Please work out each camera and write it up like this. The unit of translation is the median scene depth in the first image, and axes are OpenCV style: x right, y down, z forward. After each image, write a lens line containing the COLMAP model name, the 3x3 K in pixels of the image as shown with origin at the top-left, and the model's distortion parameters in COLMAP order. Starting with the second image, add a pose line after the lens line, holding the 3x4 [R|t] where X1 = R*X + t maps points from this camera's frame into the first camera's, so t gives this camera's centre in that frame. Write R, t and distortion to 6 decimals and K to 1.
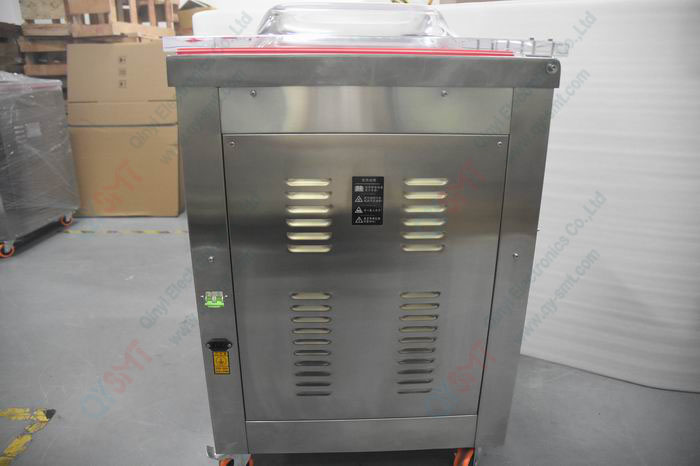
lens RADIAL K [[481.5, 0, 348.3], [0, 481.5, 230.0], [0, 0, 1]] dist [-0.055237, -0.002497]
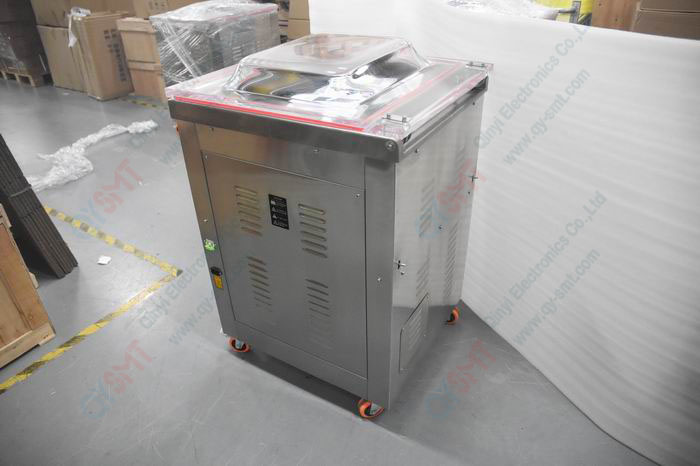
lens RADIAL K [[481.5, 0, 349.7], [0, 481.5, 233.0], [0, 0, 1]] dist [-0.055237, -0.002497]
pose [[0.827106, 0.271587, -0.492074, 0.915743], [-0.139300, 0.947243, 0.288661, -0.434499], [0.544510, -0.170207, 0.821303, -0.056967]]
